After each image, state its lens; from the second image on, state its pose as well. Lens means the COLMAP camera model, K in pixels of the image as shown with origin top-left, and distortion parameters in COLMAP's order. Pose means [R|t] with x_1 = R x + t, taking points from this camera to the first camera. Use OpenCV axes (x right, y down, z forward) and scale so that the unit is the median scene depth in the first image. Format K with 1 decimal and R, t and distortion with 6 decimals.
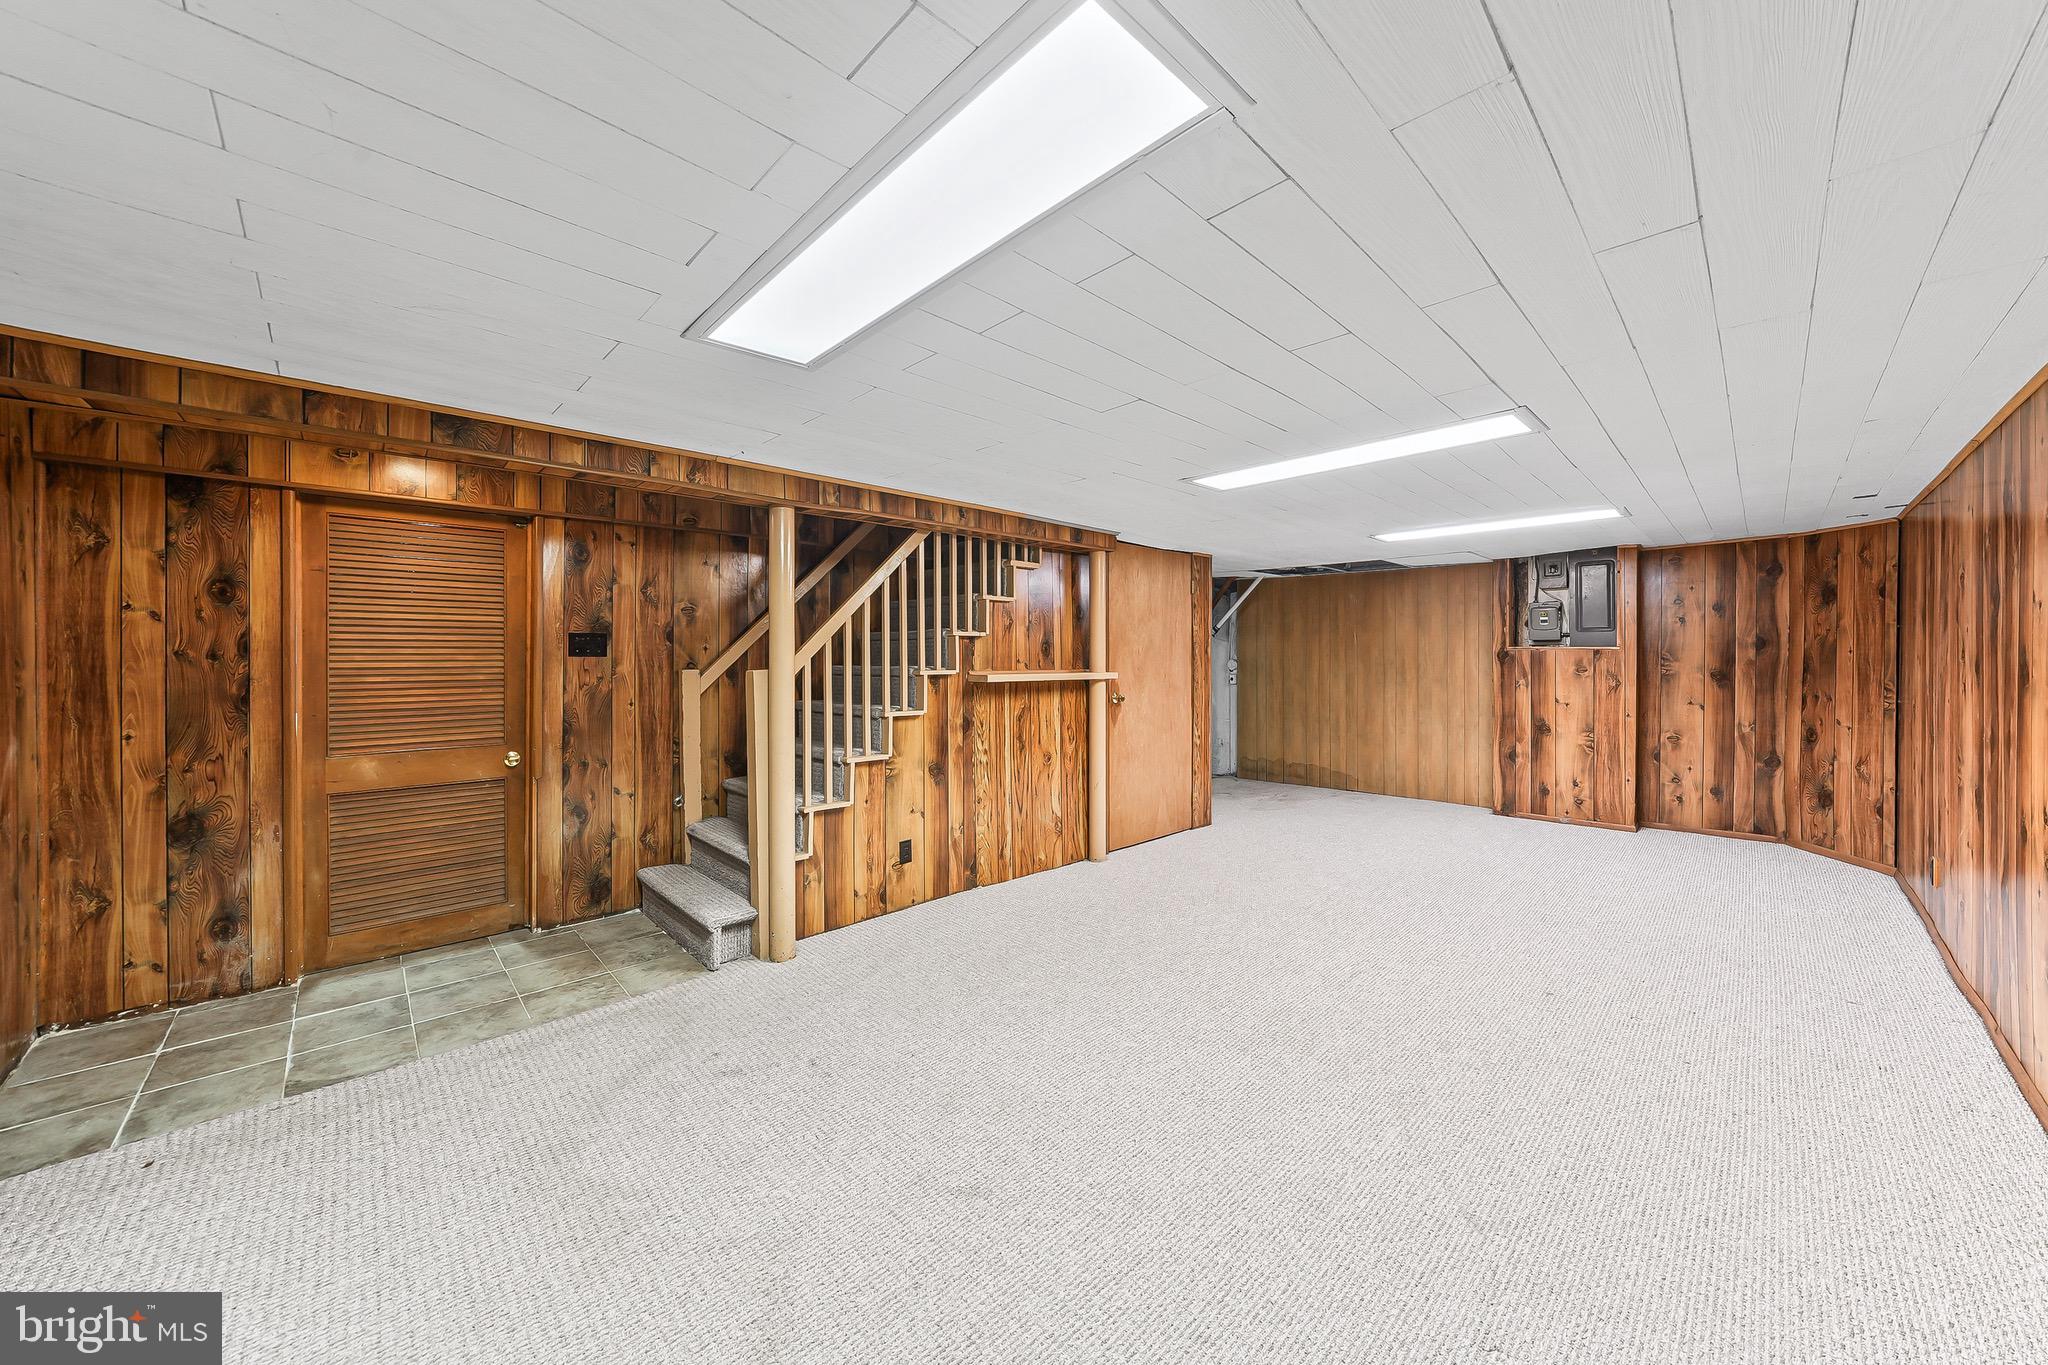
lens RADIAL K [[708.7, 0, 1029.6], [0, 708.7, 661.4], [0, 0, 1]] dist [0.000324, 0.000021]
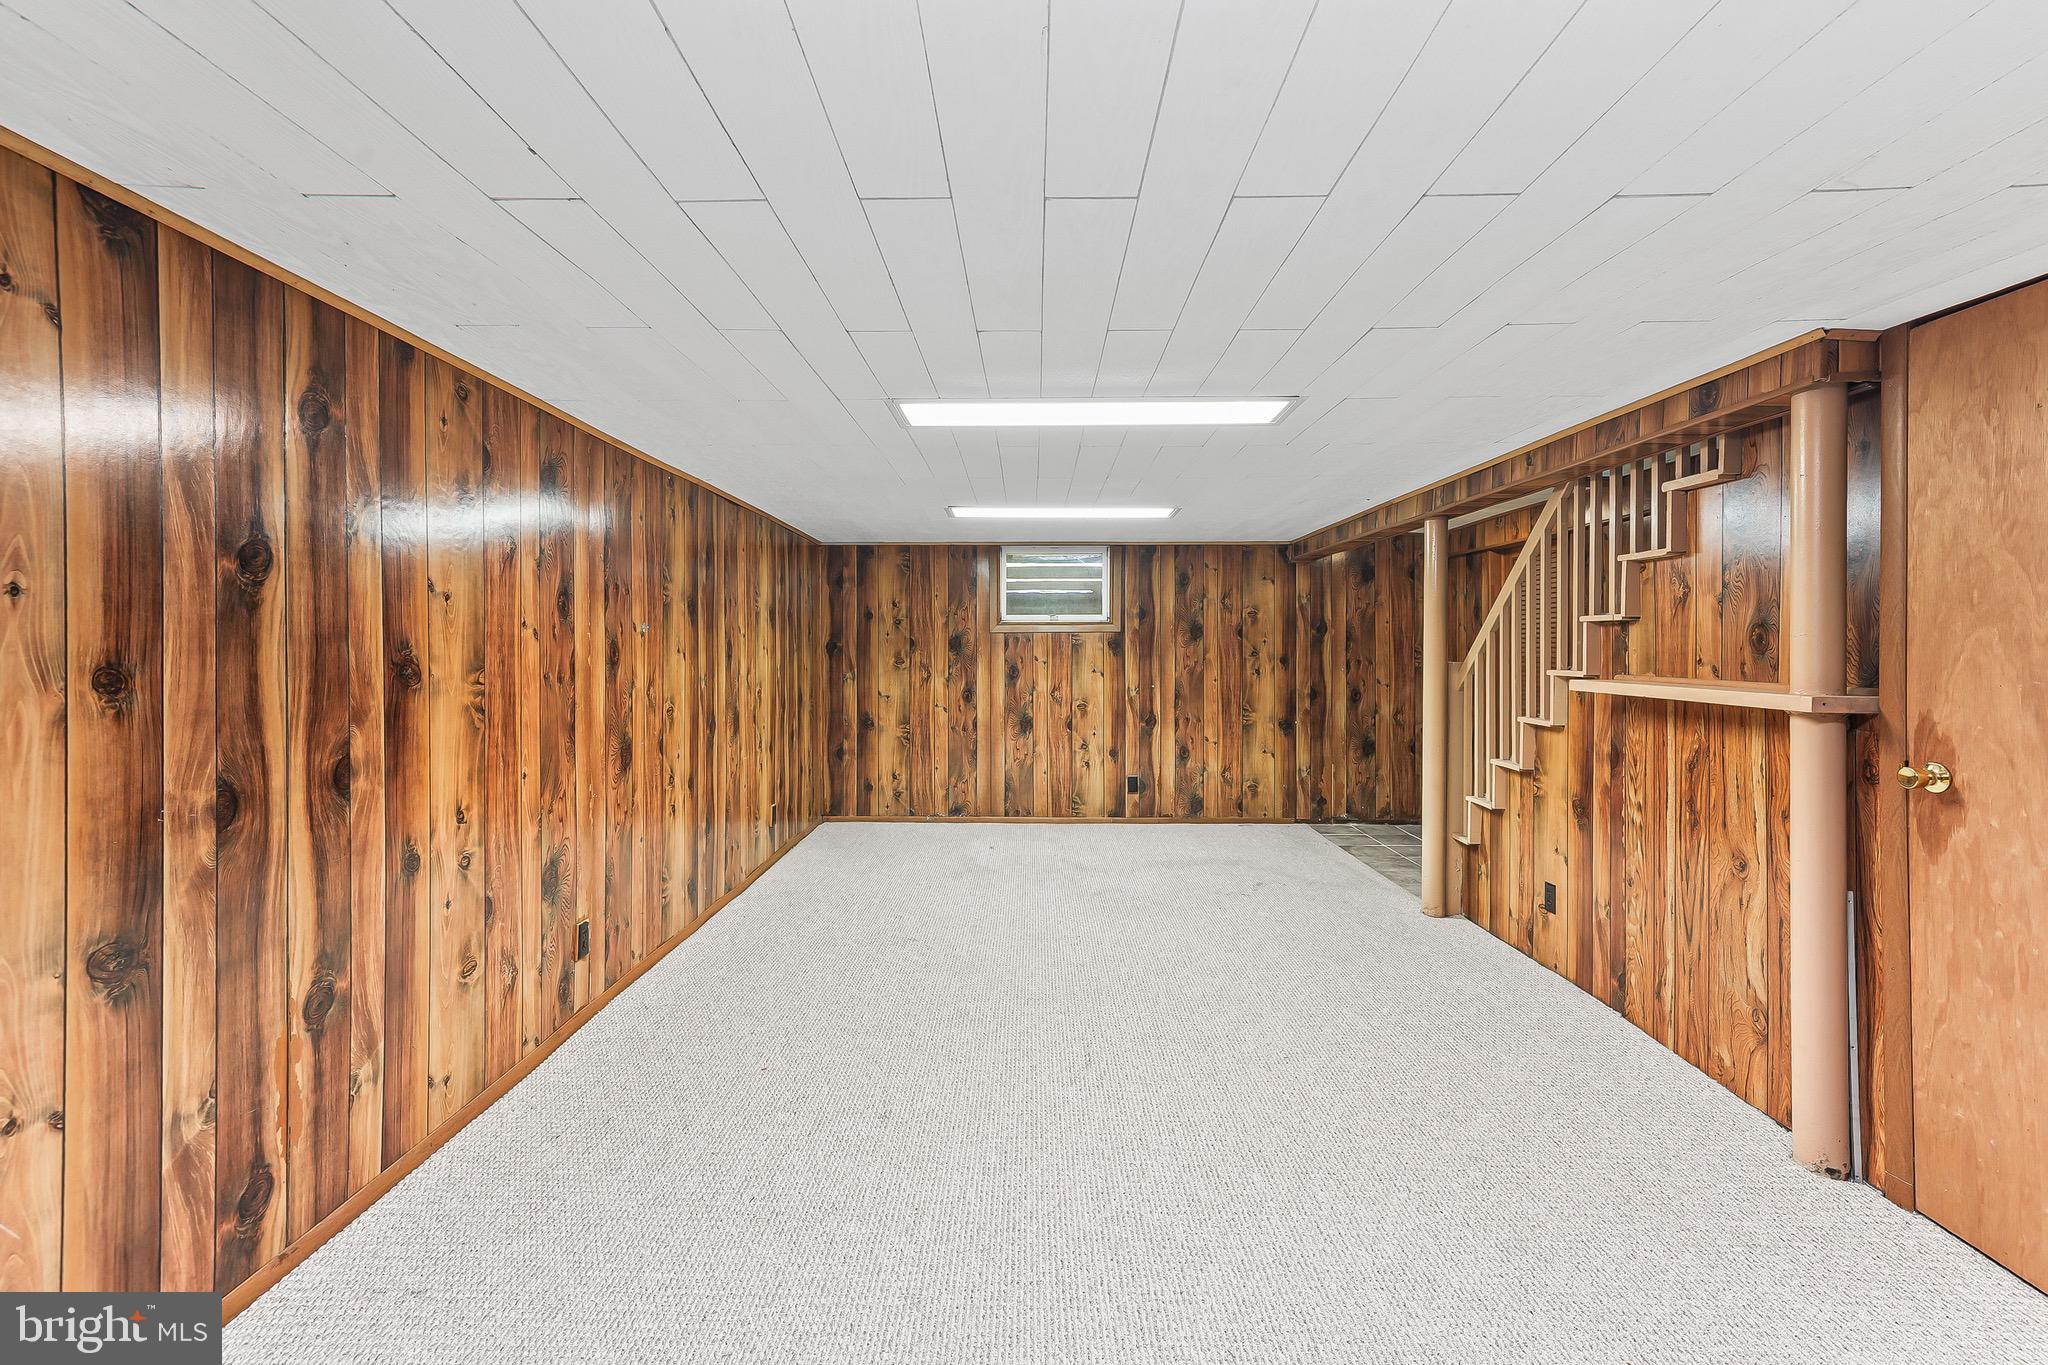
lens RADIAL K [[915.6, 0, 1021.4], [0, 915.6, 644.2], [0, 0, 1]] dist [0.000315, 0.000047]
pose [[-0.701431, -0.001263, -0.712736, 0.884670], [-0.005943, 0.999974, 0.004076, -0.014317], [0.712712, 0.007095, -0.701420, 1.179980]]
